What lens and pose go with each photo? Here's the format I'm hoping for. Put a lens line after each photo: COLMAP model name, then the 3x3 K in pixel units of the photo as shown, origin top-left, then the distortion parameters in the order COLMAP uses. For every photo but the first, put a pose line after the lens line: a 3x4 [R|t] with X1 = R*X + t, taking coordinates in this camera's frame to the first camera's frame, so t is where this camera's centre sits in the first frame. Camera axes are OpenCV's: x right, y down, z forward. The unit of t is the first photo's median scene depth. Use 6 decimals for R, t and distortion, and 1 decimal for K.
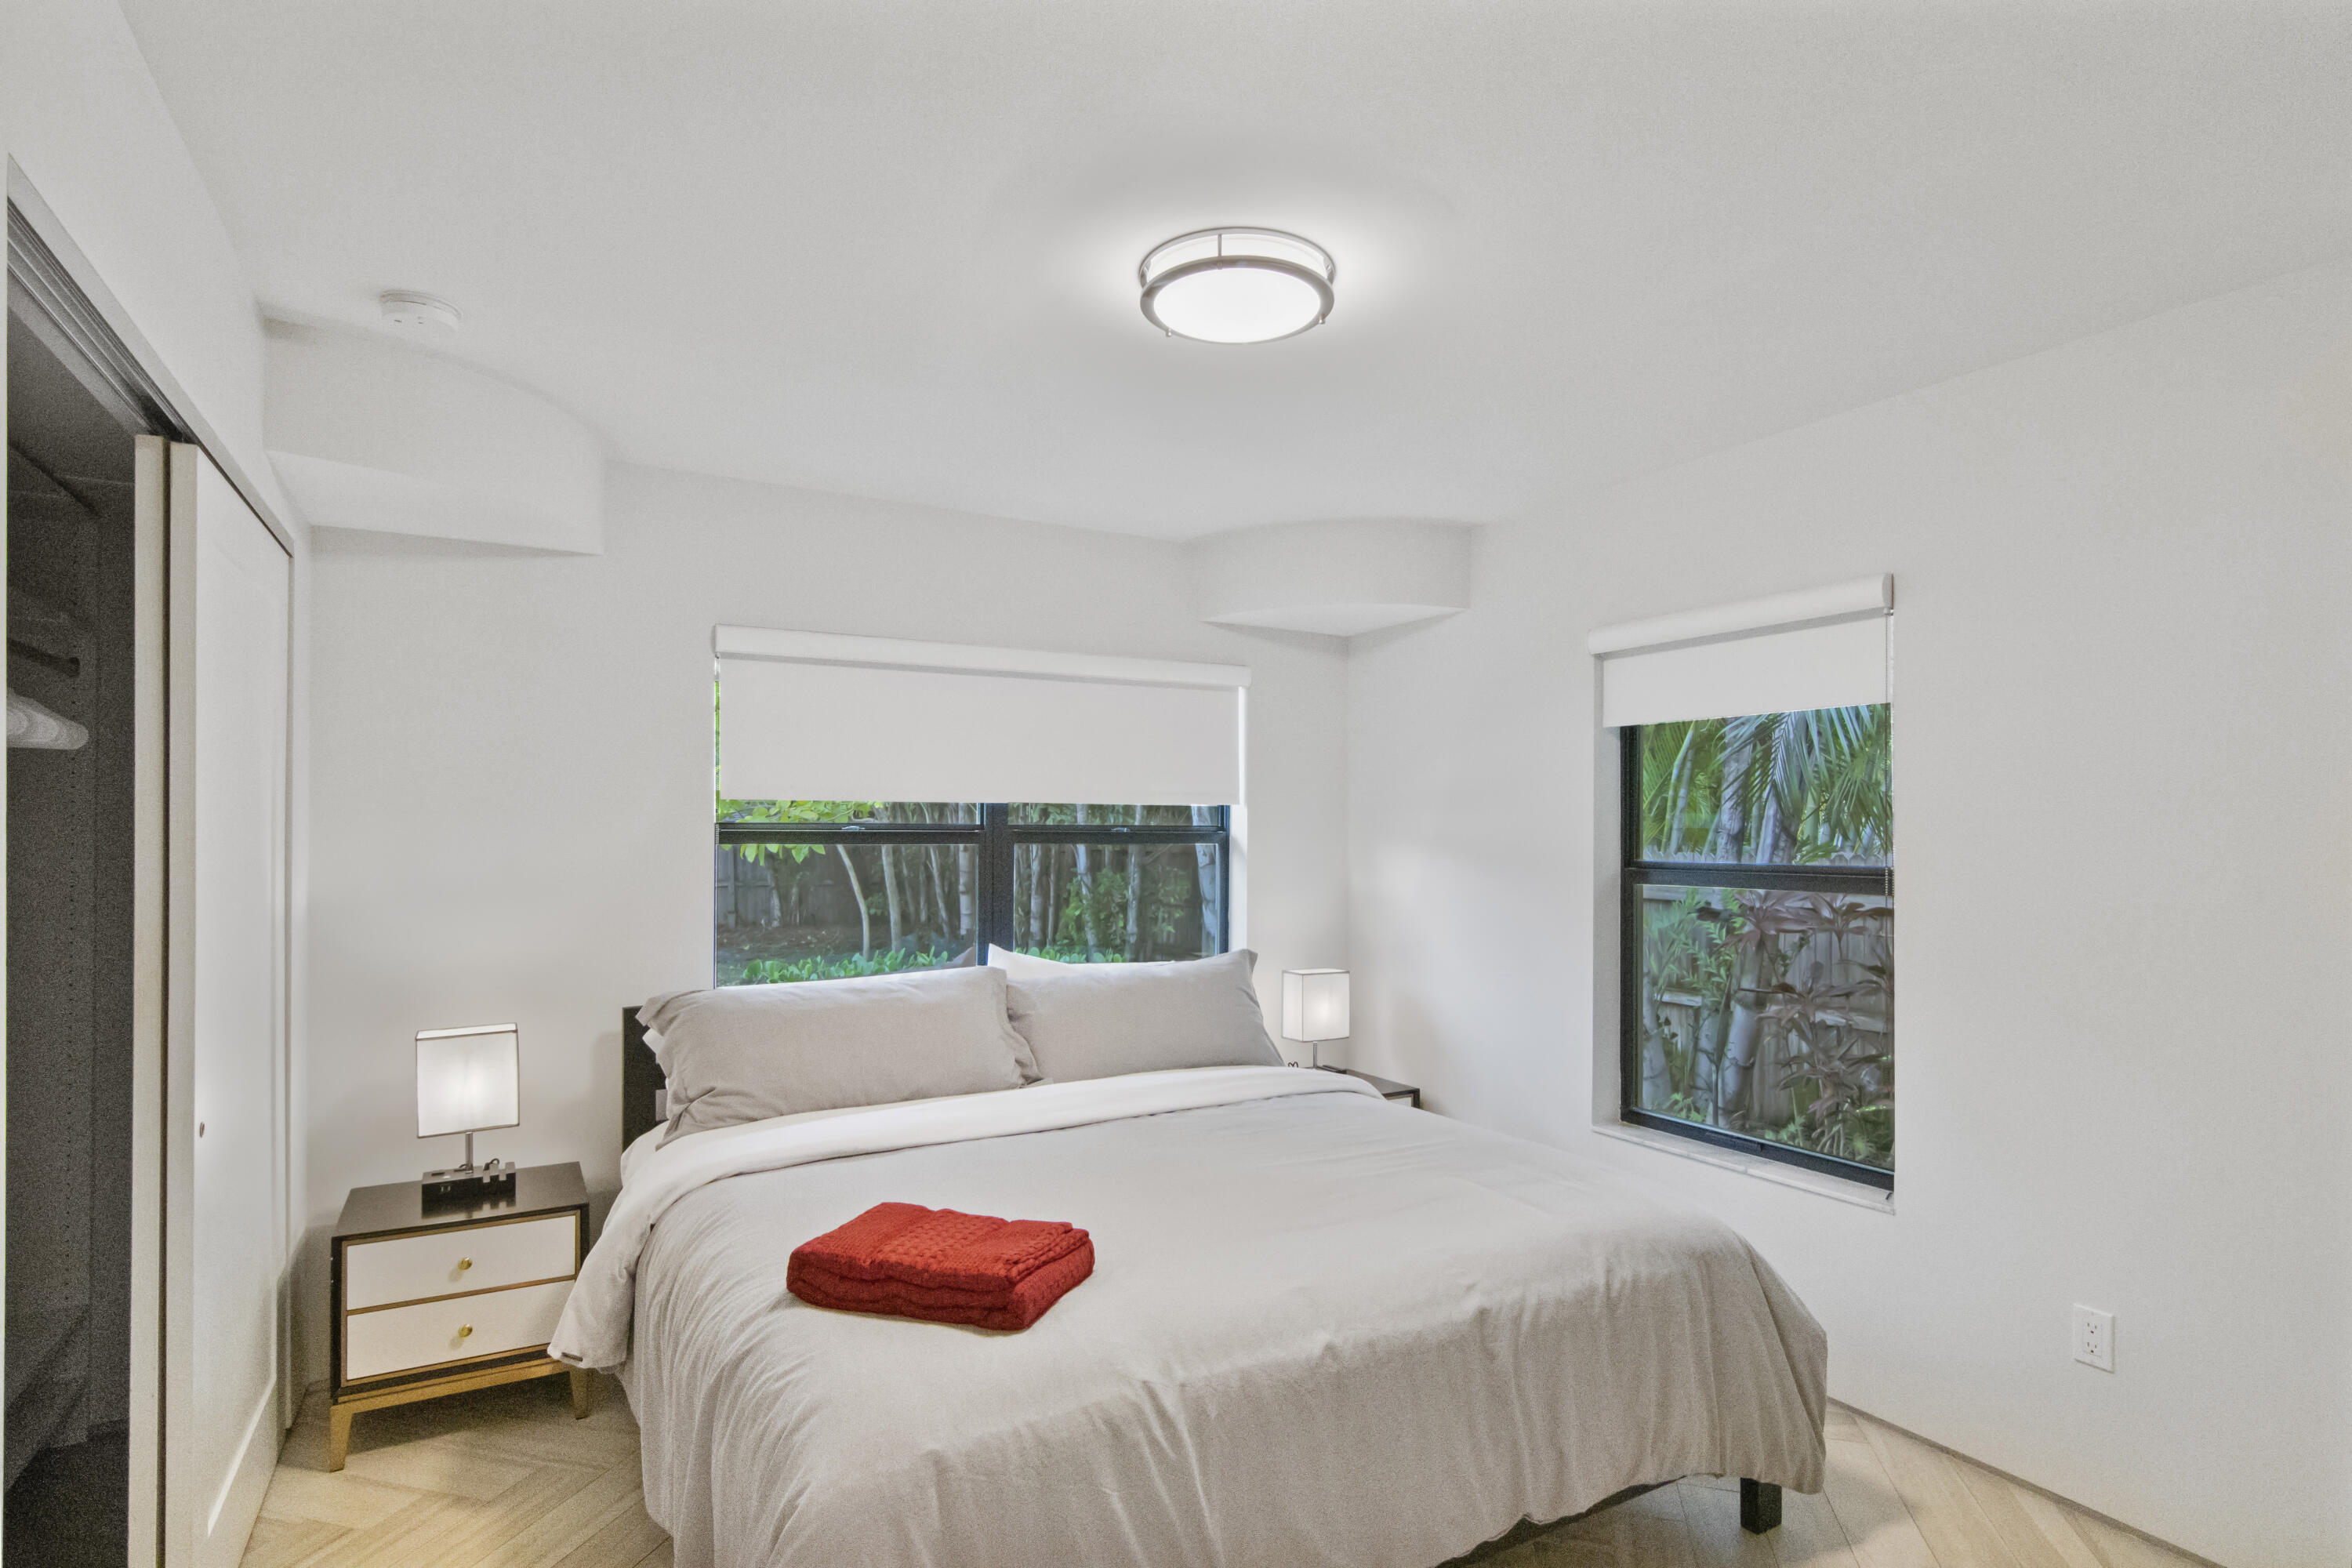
lens RADIAL K [[1209.6, 0, 1175.3], [0, 1209.6, 828.8], [0, 0, 1]] dist [-0.000112, -0.000683]
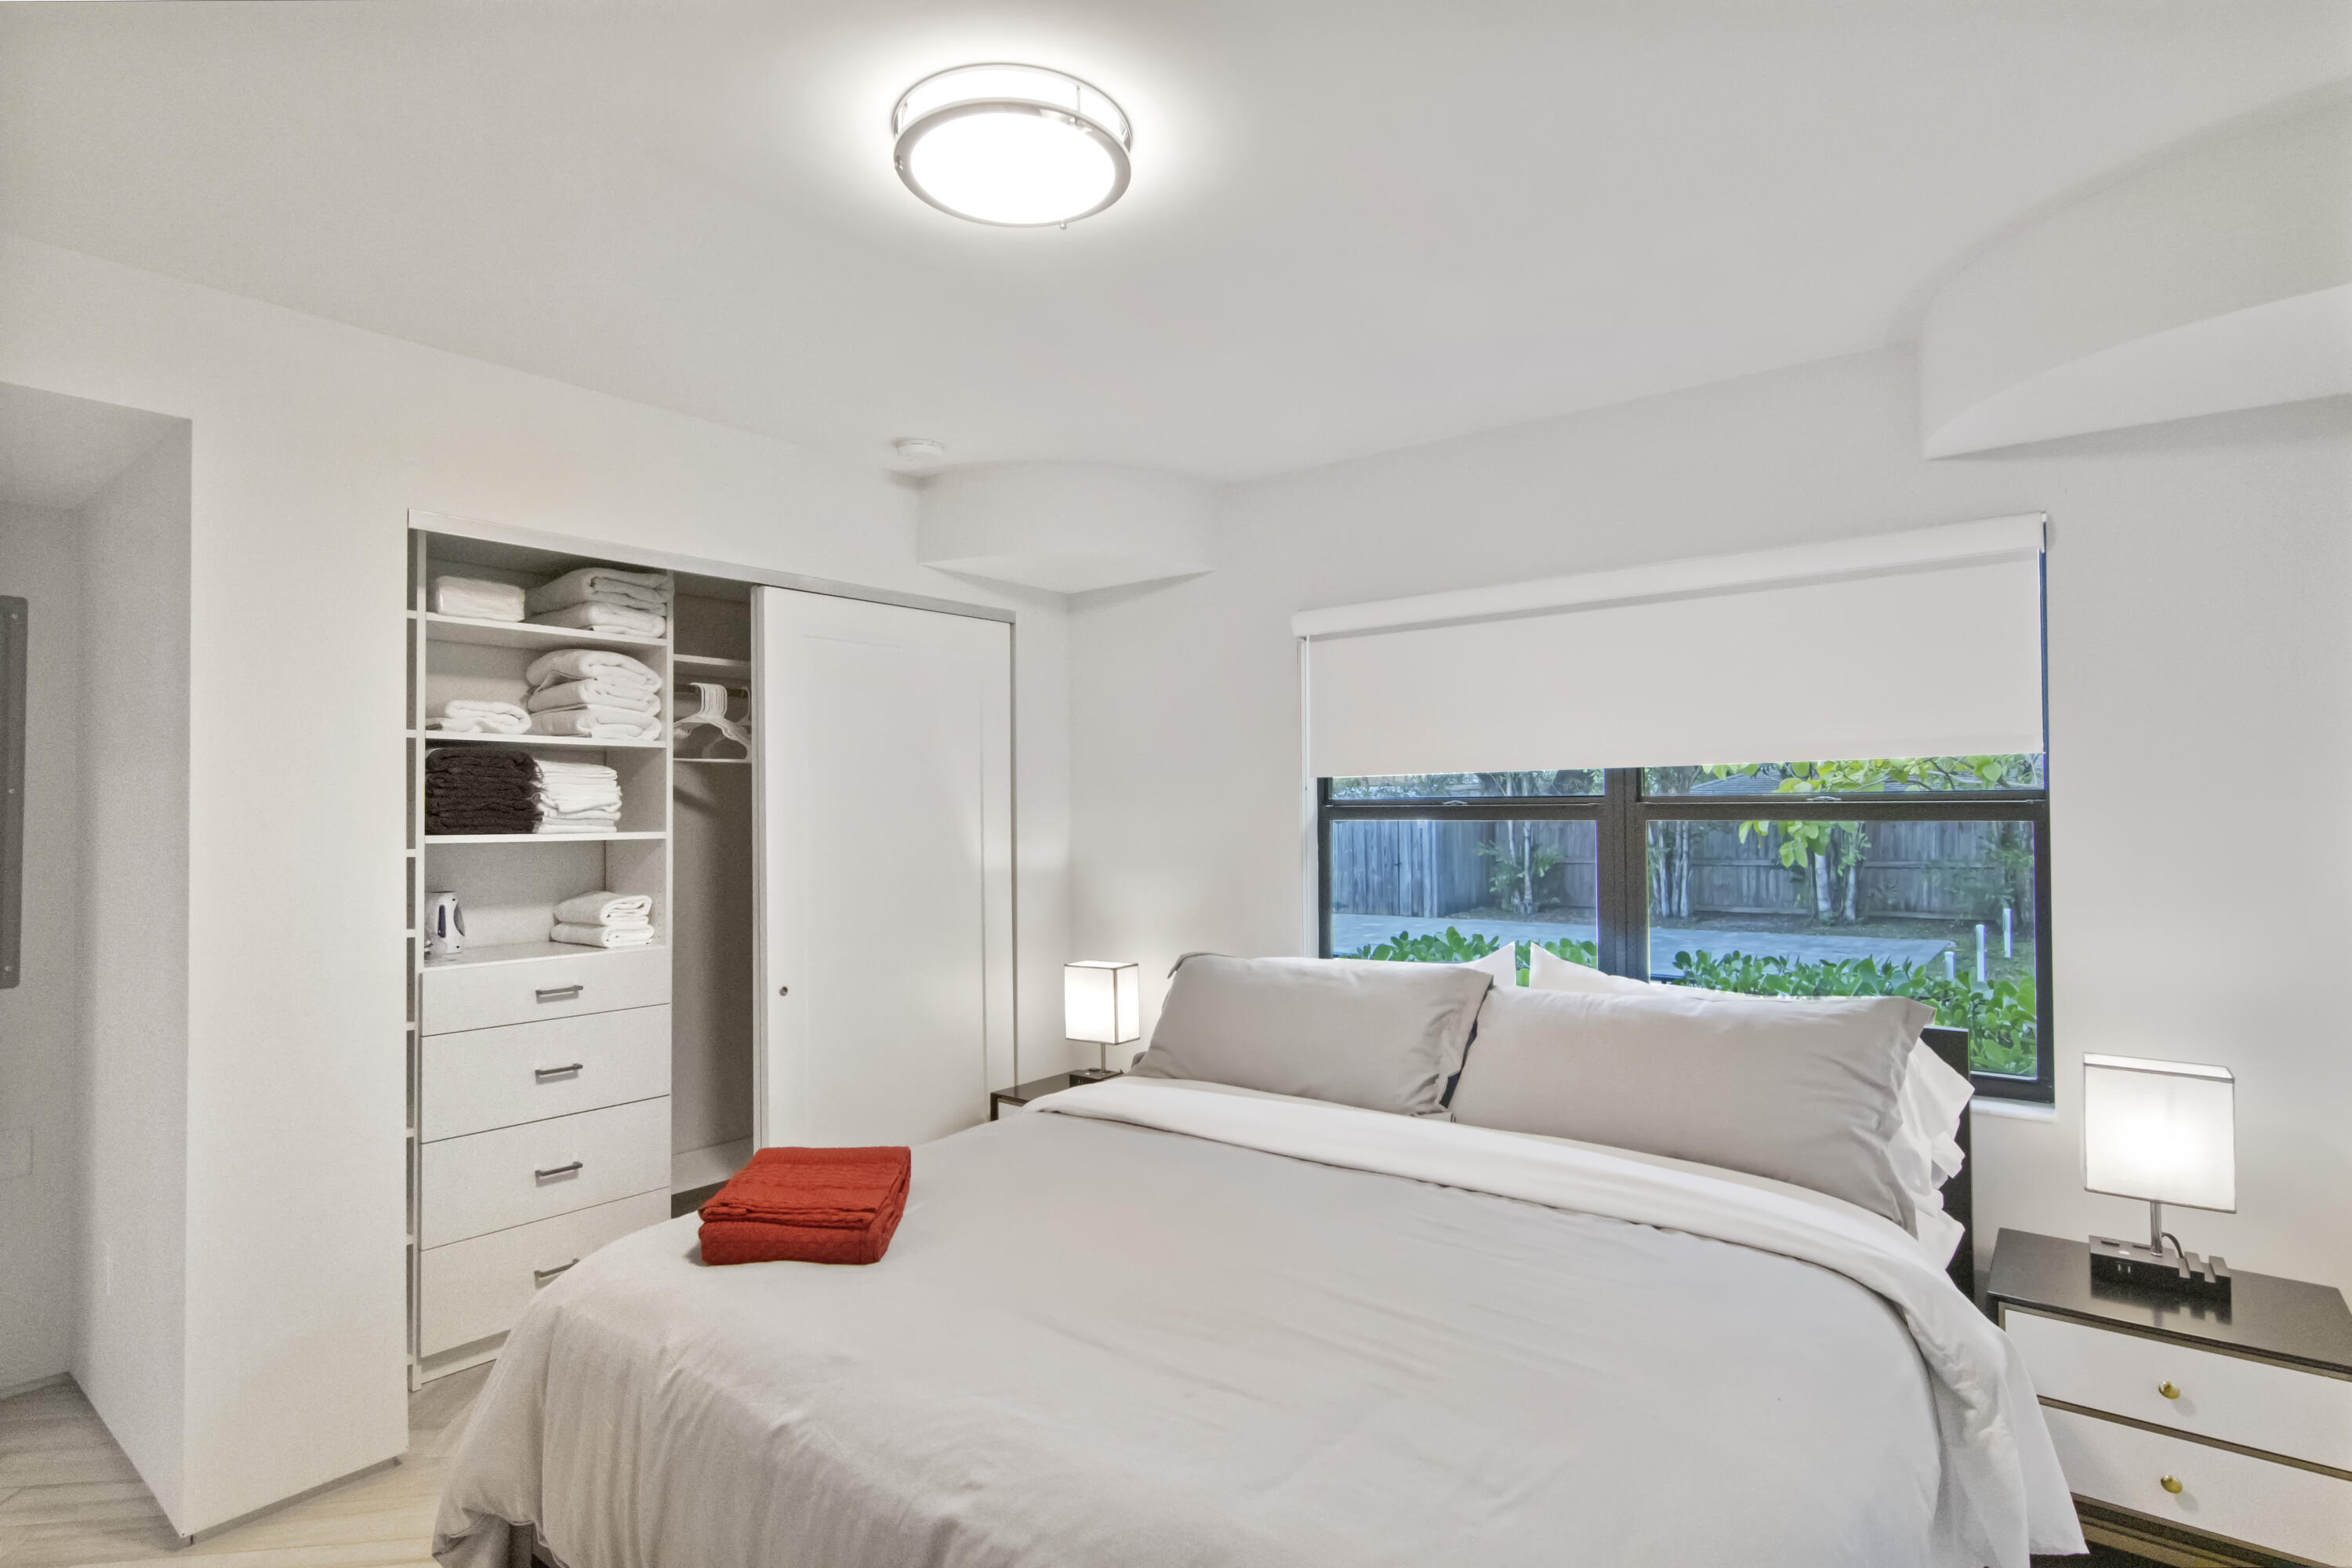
lens RADIAL K [[1202.2, 0, 1184.7], [0, 1202.2, 794.8], [0, 0, 1]] dist [0.000229, 0.000170]
pose [[0.373163, -0.017615, -0.927599, 0.546032], [0.011836, 0.999829, -0.014225, 0.003994], [0.927690, -0.005671, 0.373307, 0.515567]]
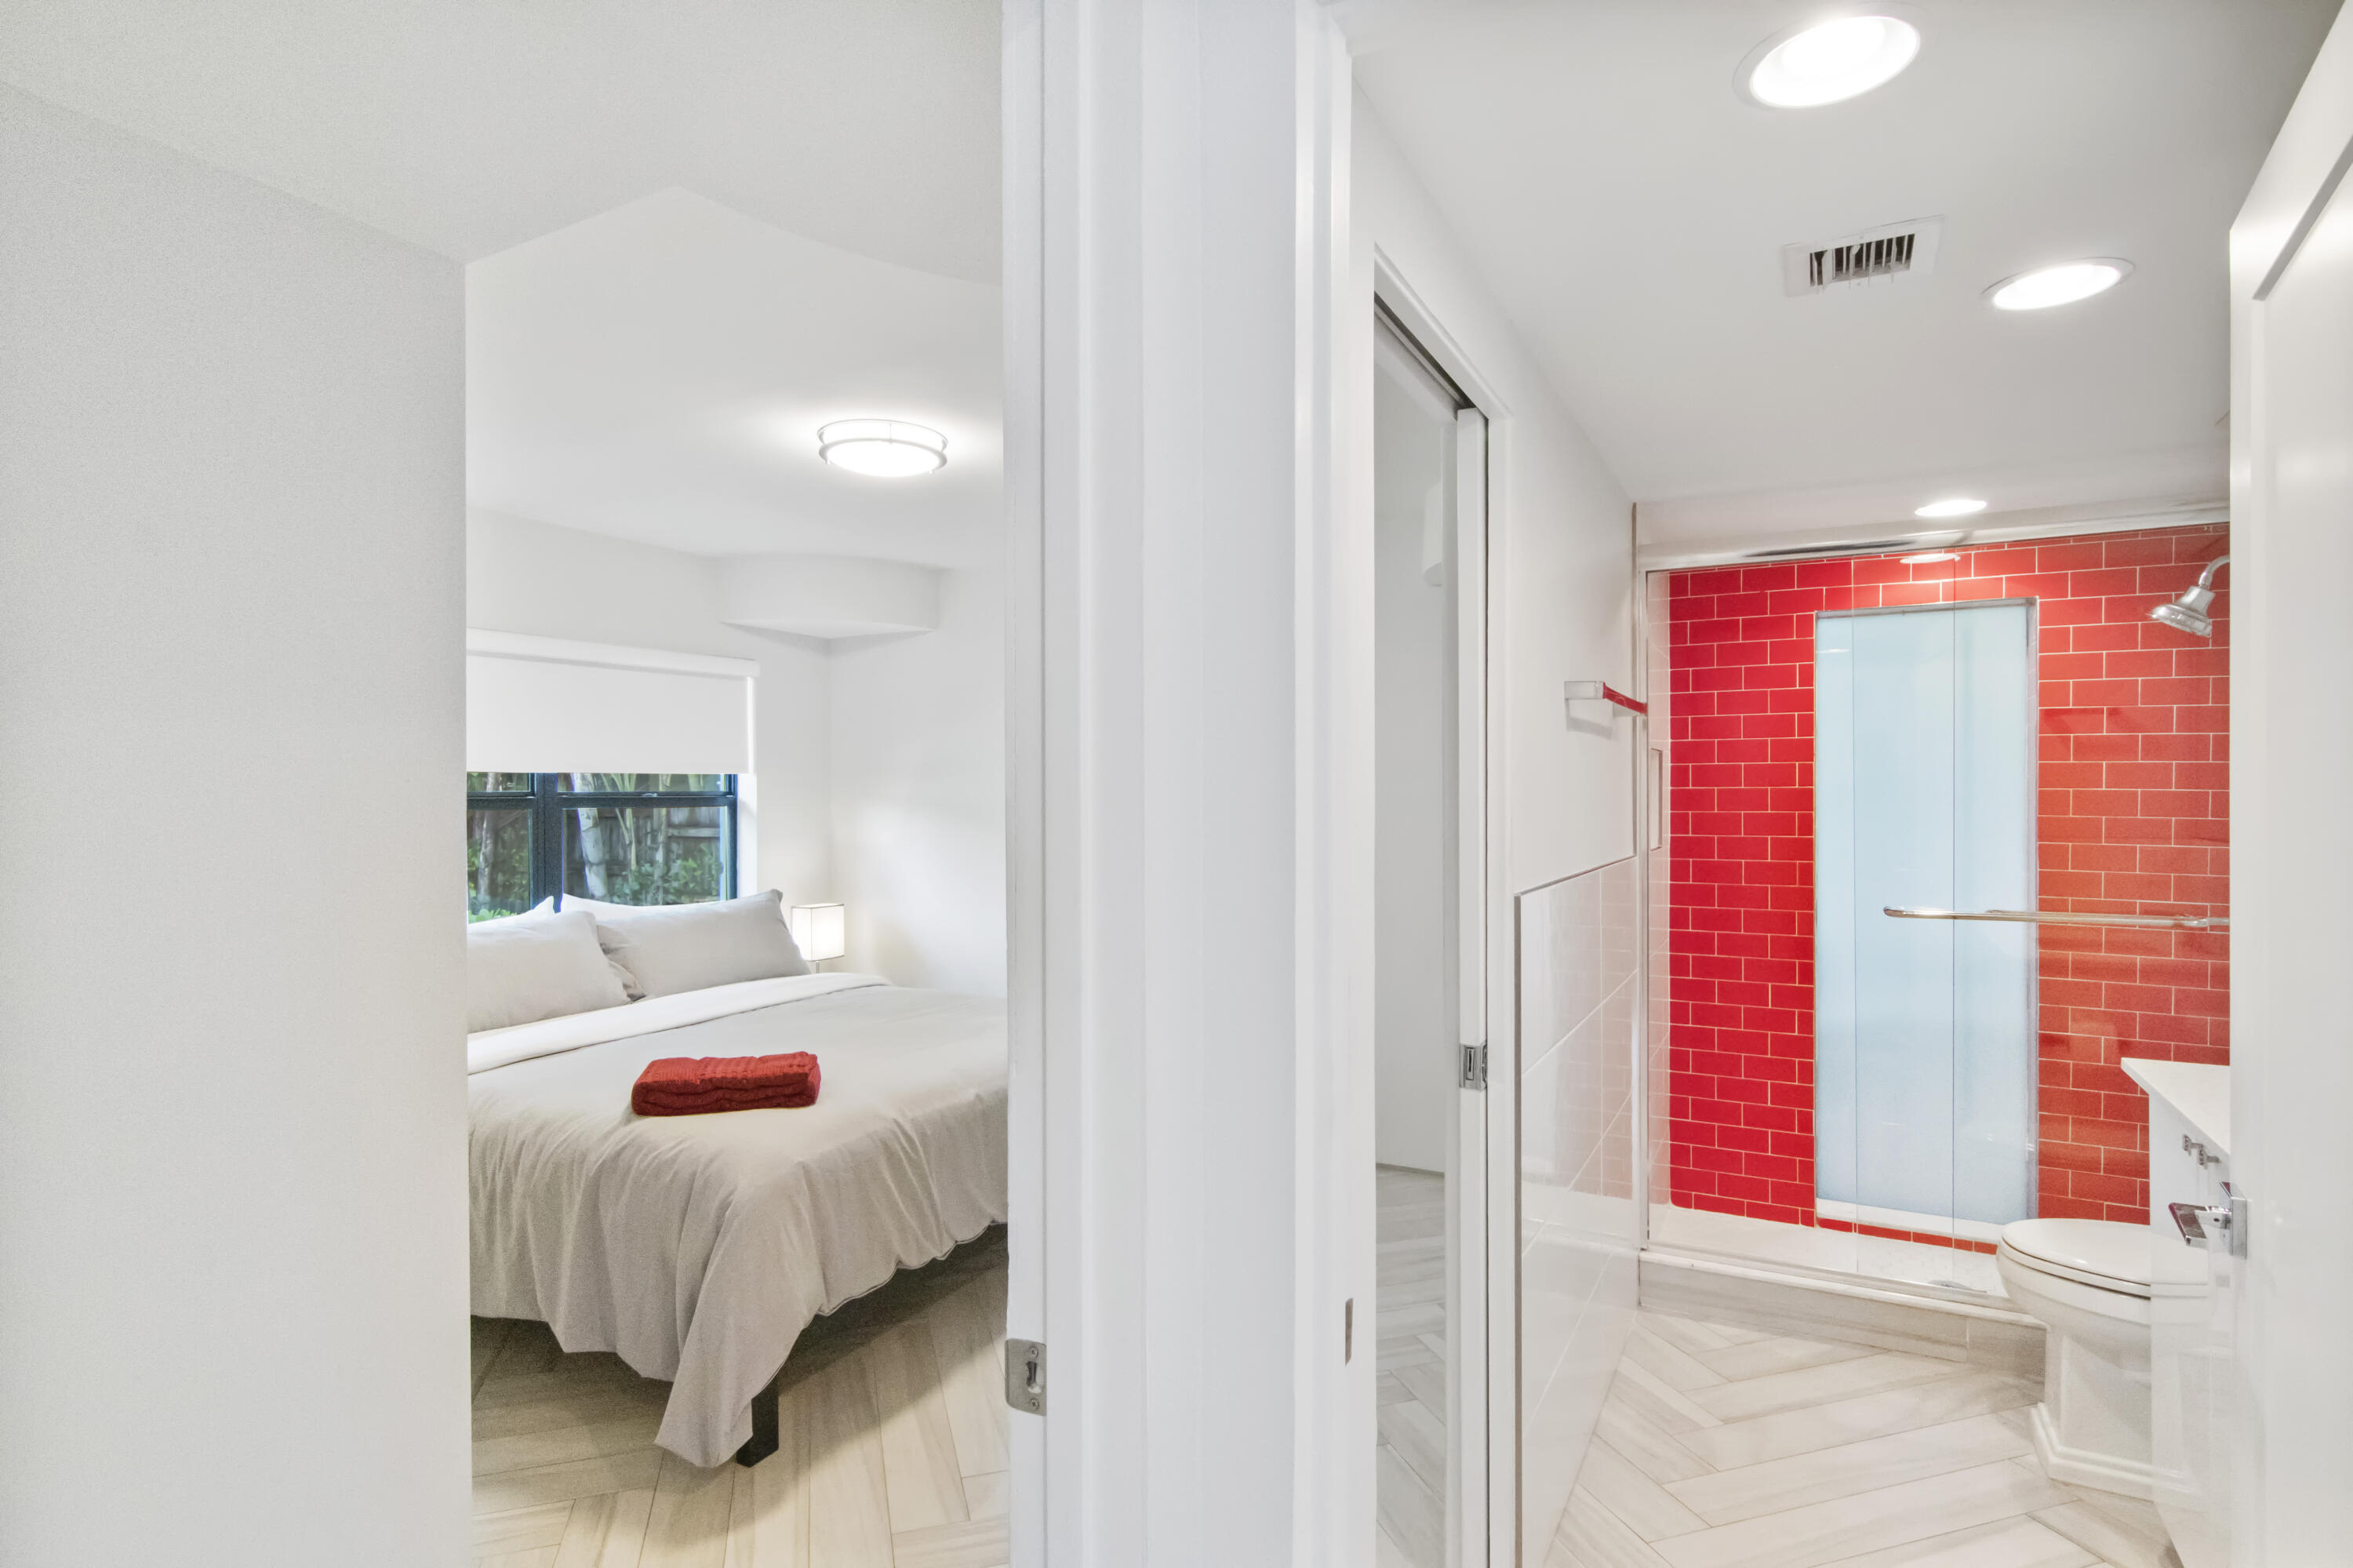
lens RADIAL K [[1188.8, 0, 1175.2], [0, 1188.8, 805.5], [0, 0, 1]] dist [-0.002724, 0.000705]
pose [[0.843375, -0.014704, 0.537124, -0.290167], [0.008715, 0.999868, 0.013687, -0.000754], [-0.537255, -0.006862, 0.843392, -0.306146]]
